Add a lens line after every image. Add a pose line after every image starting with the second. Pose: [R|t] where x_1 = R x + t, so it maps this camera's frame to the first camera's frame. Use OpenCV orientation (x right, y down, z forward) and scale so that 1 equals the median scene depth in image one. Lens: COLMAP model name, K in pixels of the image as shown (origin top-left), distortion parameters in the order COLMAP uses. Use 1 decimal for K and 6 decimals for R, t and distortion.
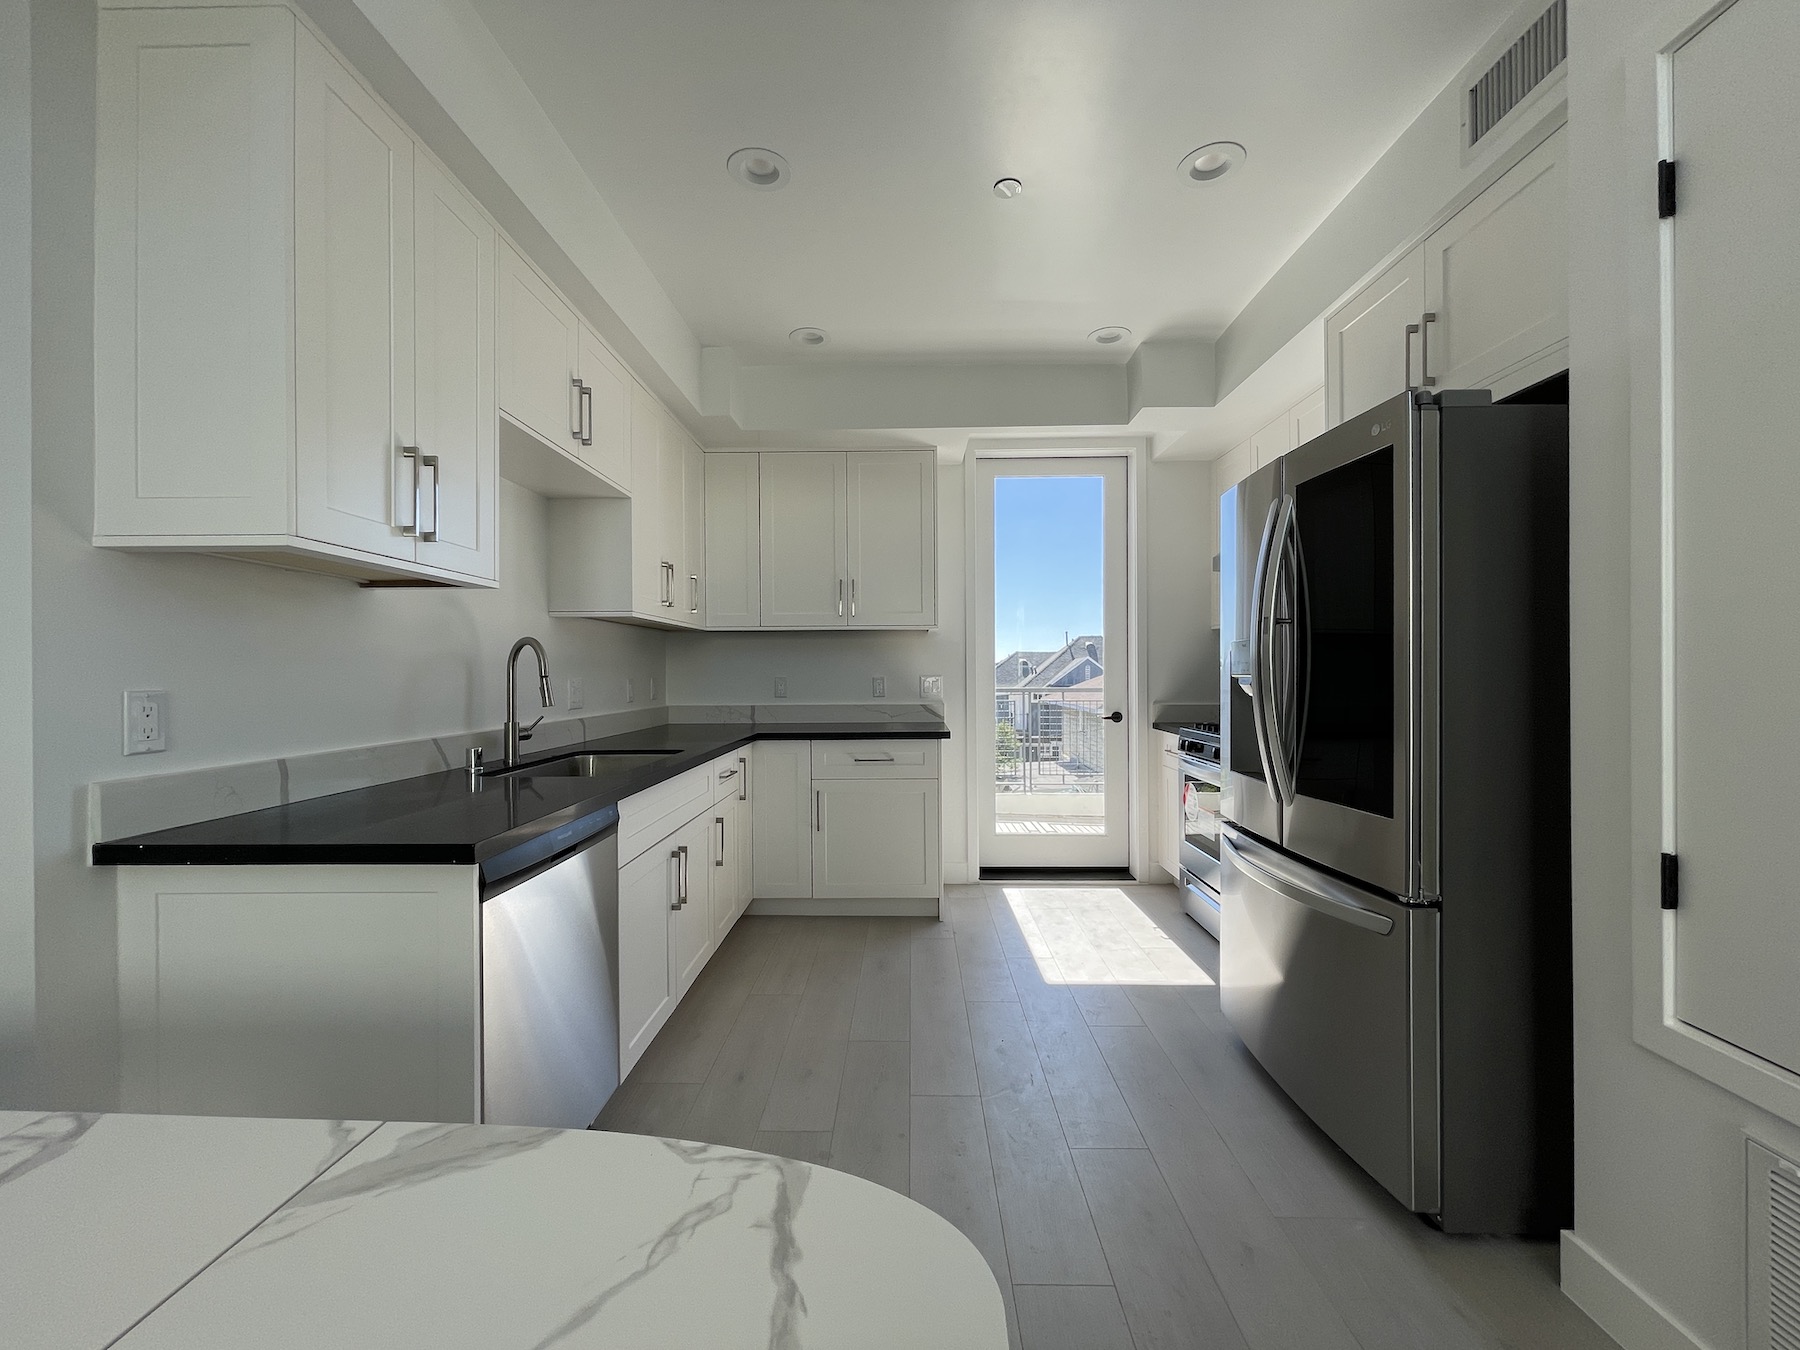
lens RADIAL K [[748.3, 0, 900.0], [0, 748.3, 675.0], [0, 0, 1]] dist [0.001858, 0.000205]
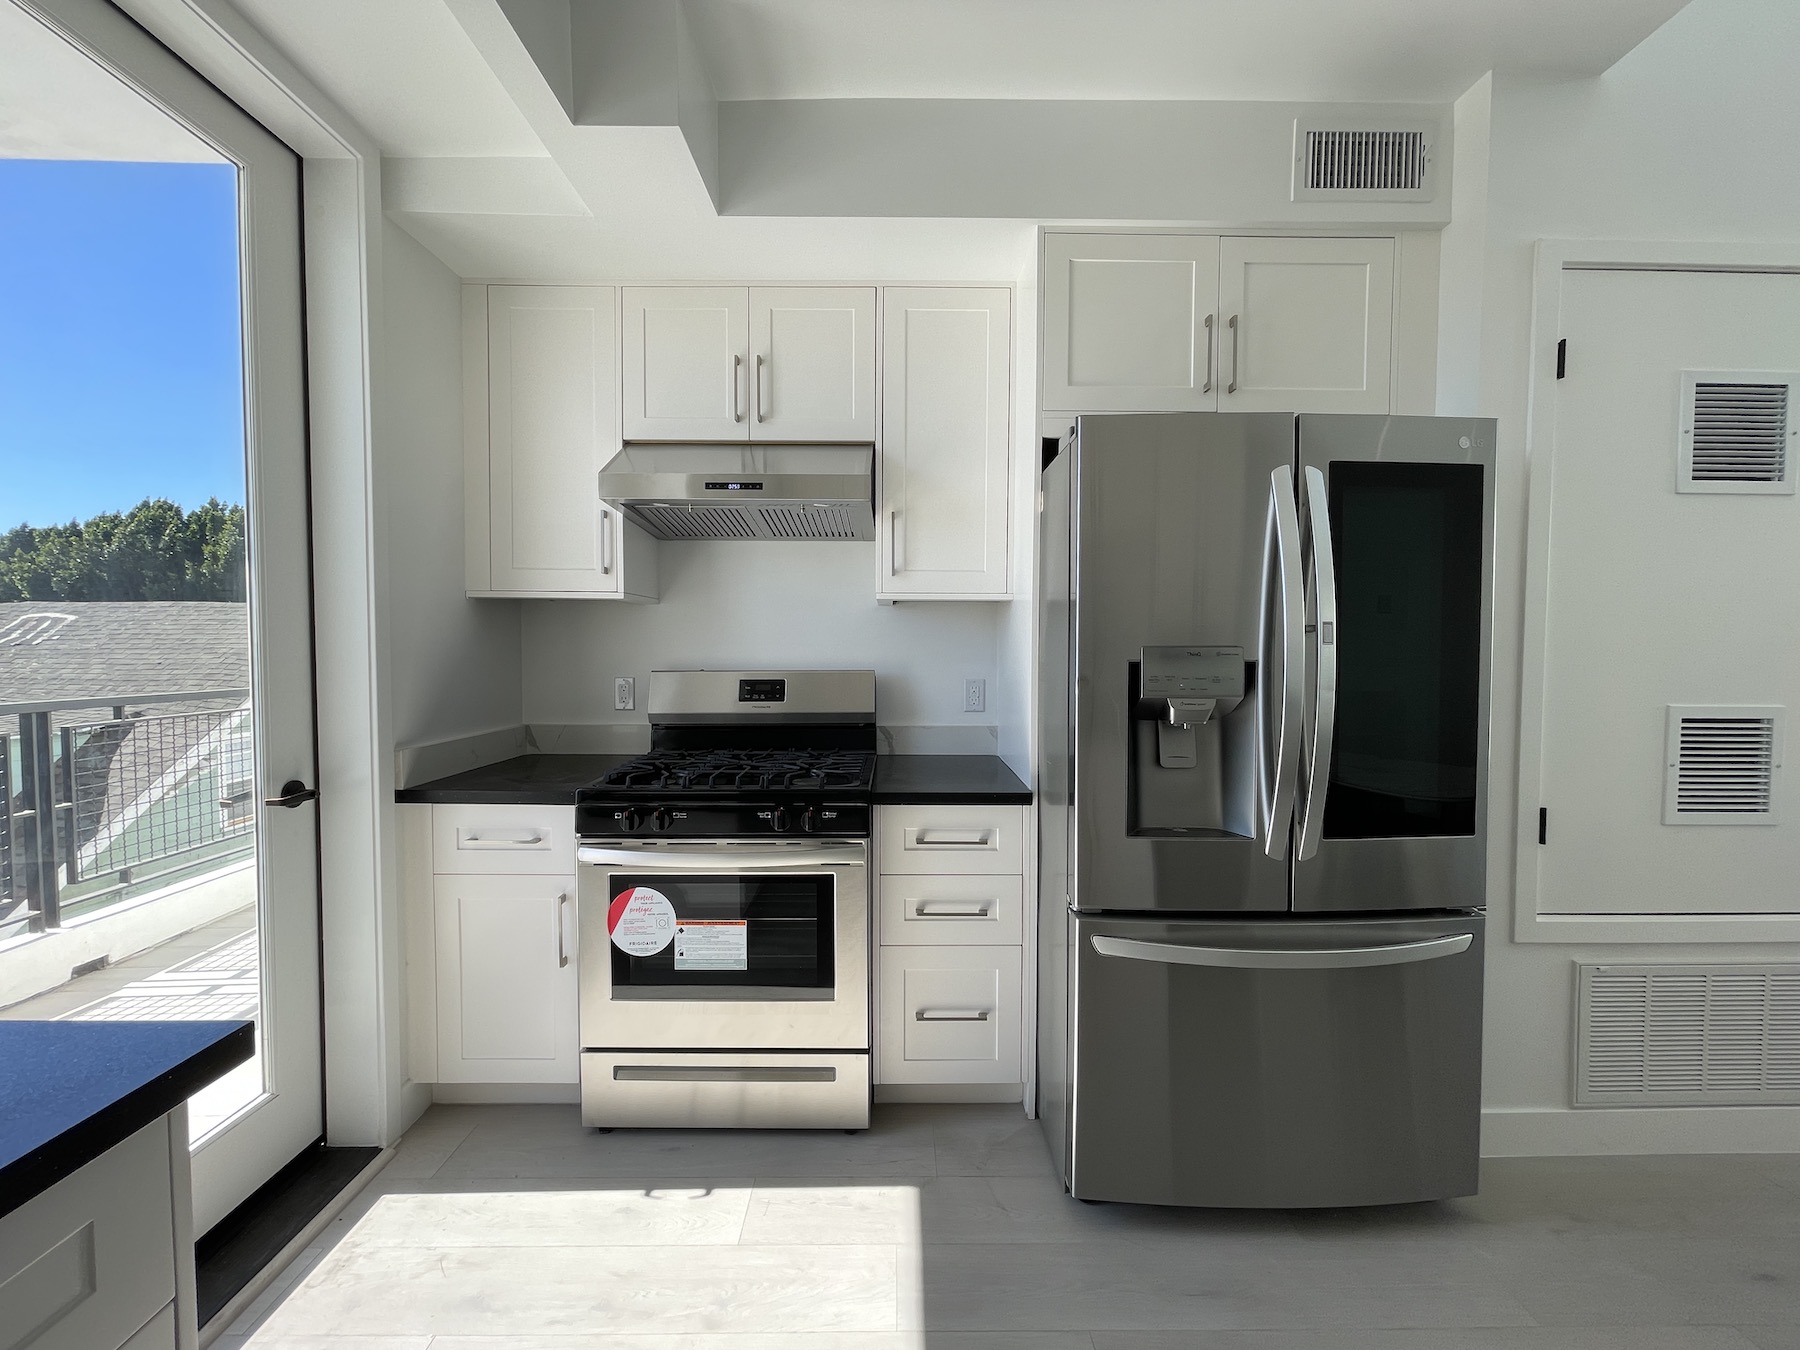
lens RADIAL K [[748.3, 0, 900.0], [0, 748.3, 675.0], [0, 0, 1]] dist [0.001858, 0.000205]
pose [[-0.026614, -0.028732, 0.999233, -0.248432], [-0.000477, 0.999587, 0.028729, -0.039908], [-0.999646, 0.000288, -0.026617, 1.338353]]
